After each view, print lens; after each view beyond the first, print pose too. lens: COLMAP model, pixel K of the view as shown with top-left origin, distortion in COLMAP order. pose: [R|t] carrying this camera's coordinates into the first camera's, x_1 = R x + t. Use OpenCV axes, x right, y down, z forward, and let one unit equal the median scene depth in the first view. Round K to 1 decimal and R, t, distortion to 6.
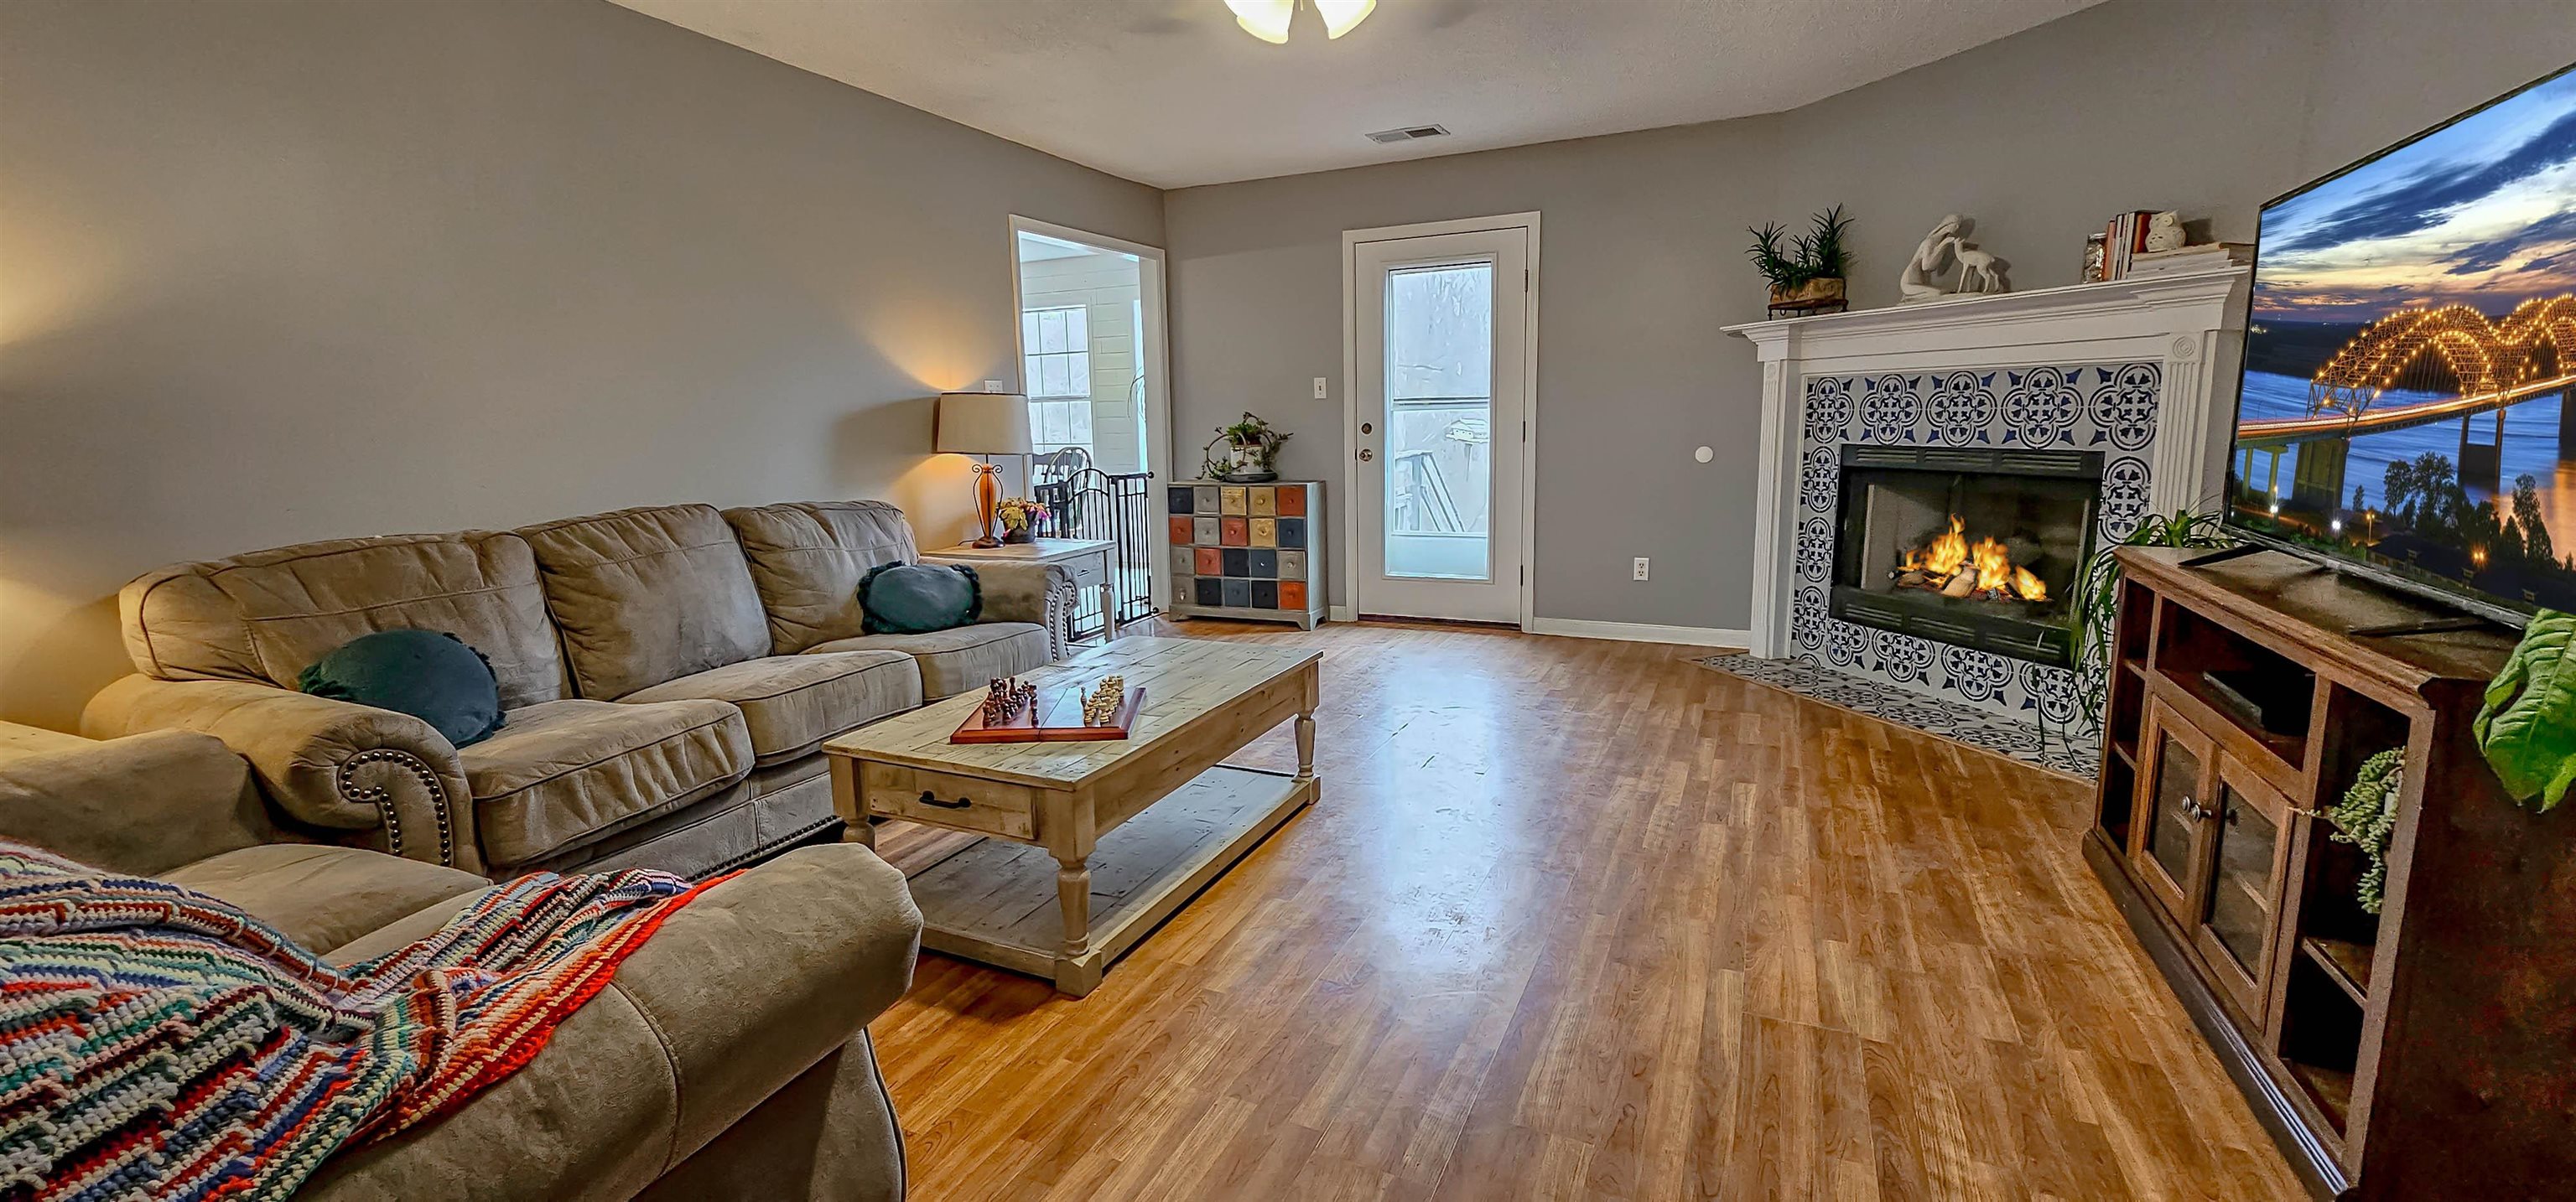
lens RADIAL K [[1058.4, 0, 1287.3], [0, 1058.4, 590.4], [0, 0, 1]] dist [-0.001603, 0.000175]
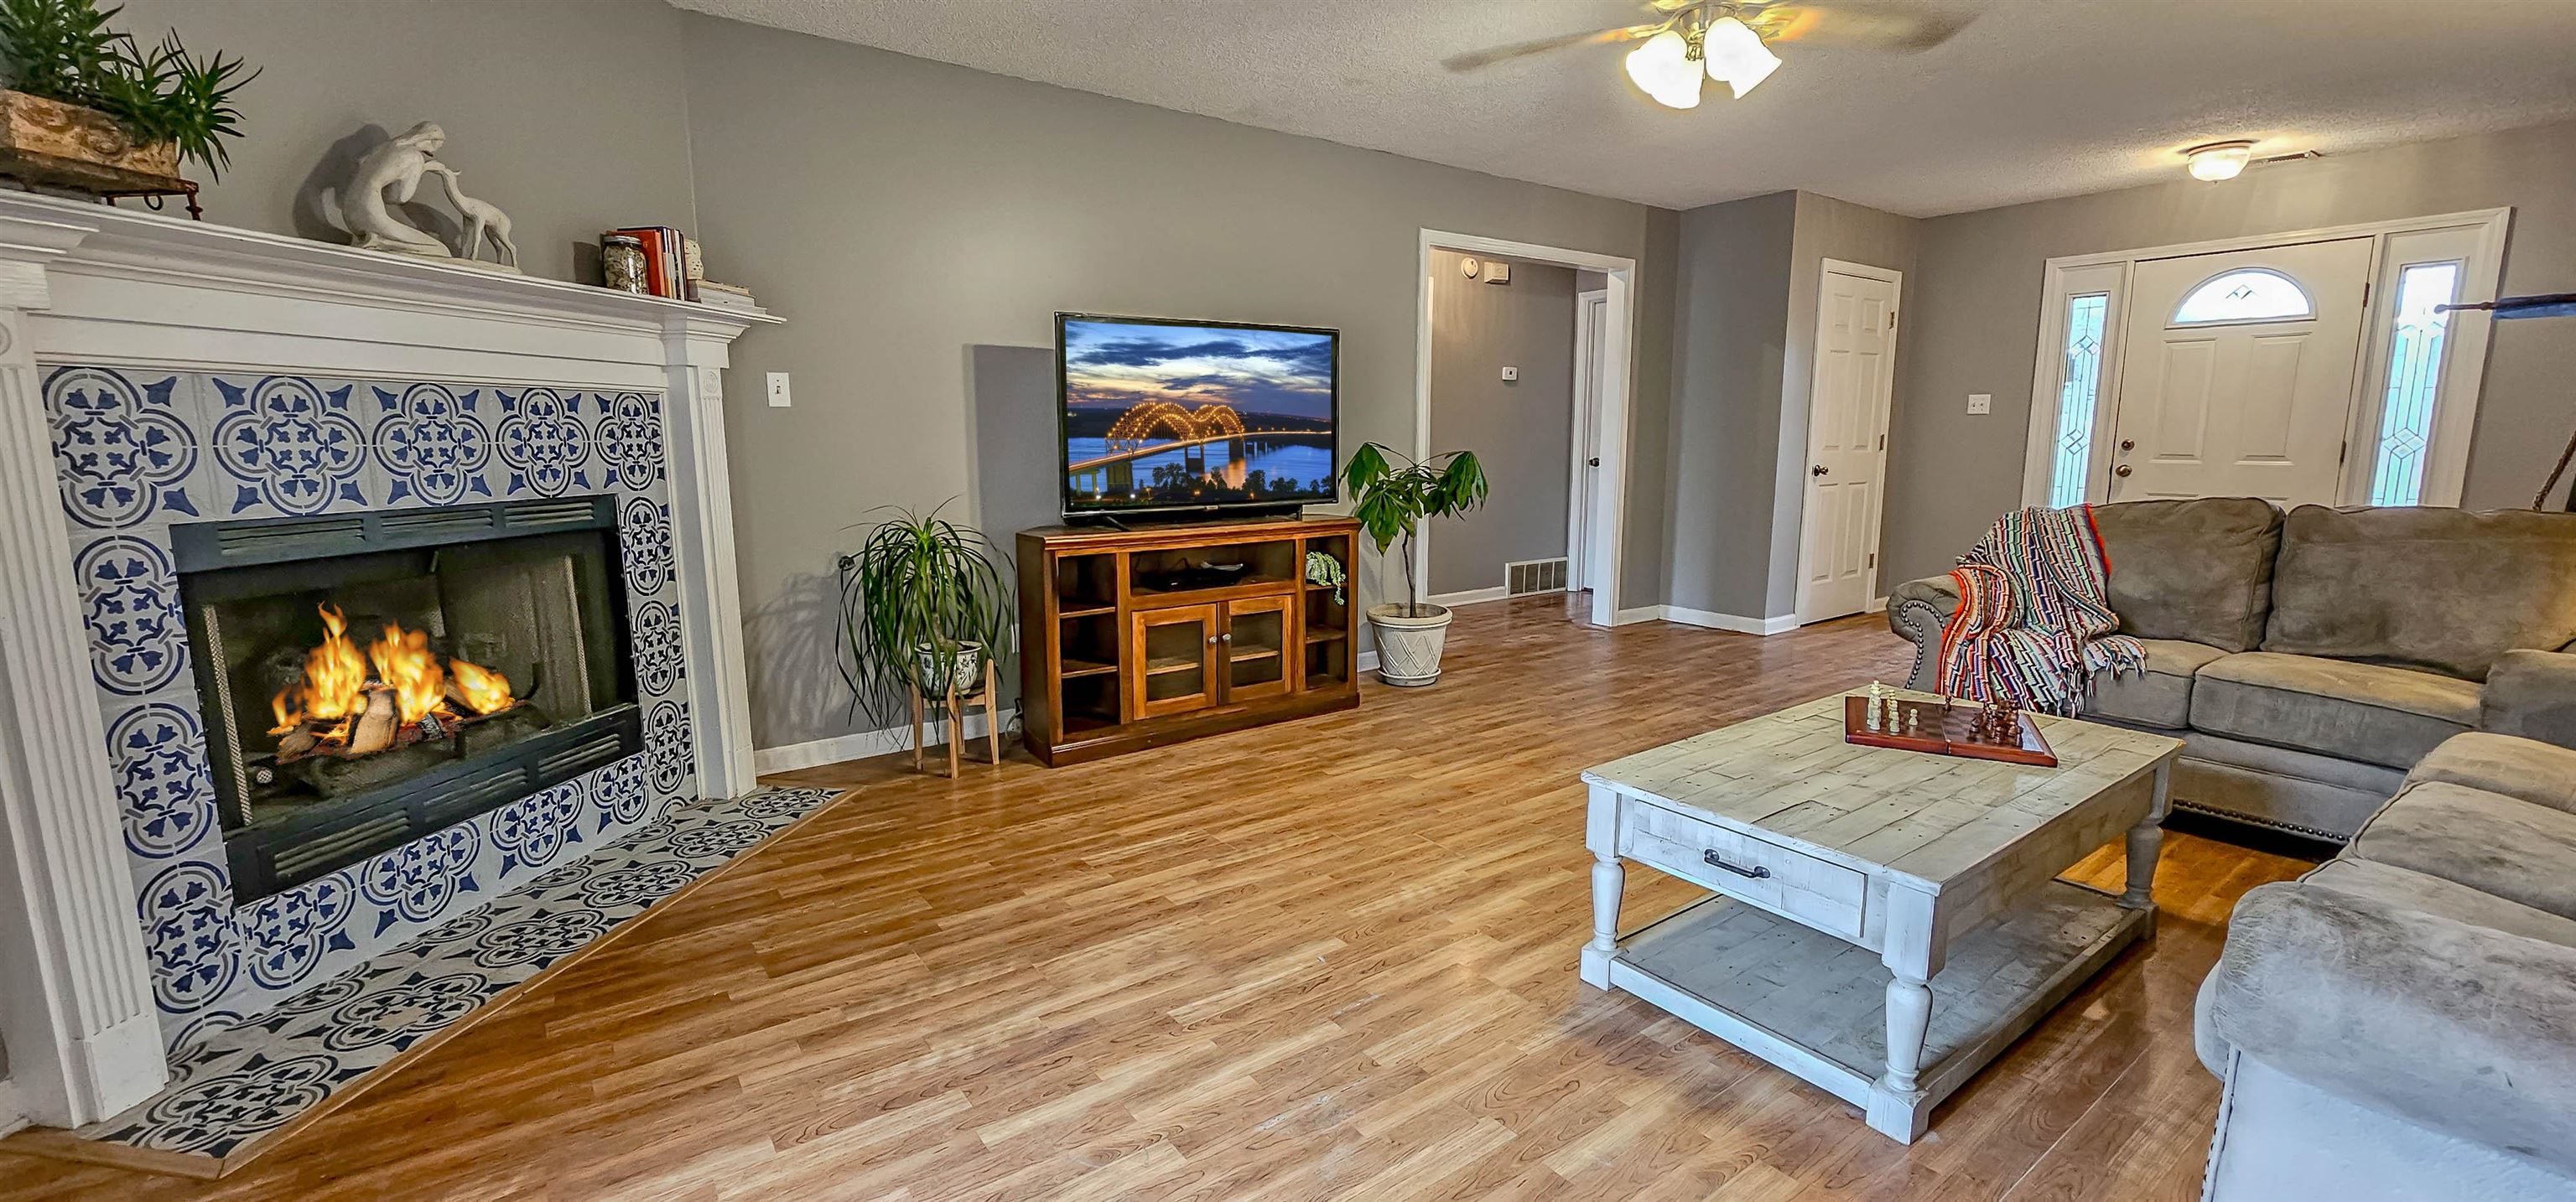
lens RADIAL K [[1061.6, 0, 1280.0], [0, 1061.6, 600.0], [0, 0, 1]] dist [-0.004778, -0.000388]
pose [[-0.871107, -0.053286, 0.488193, -0.115112], [0.102271, 0.952616, 0.286465, -0.243332], [-0.480325, 0.299470, -0.824382, 1.494786]]
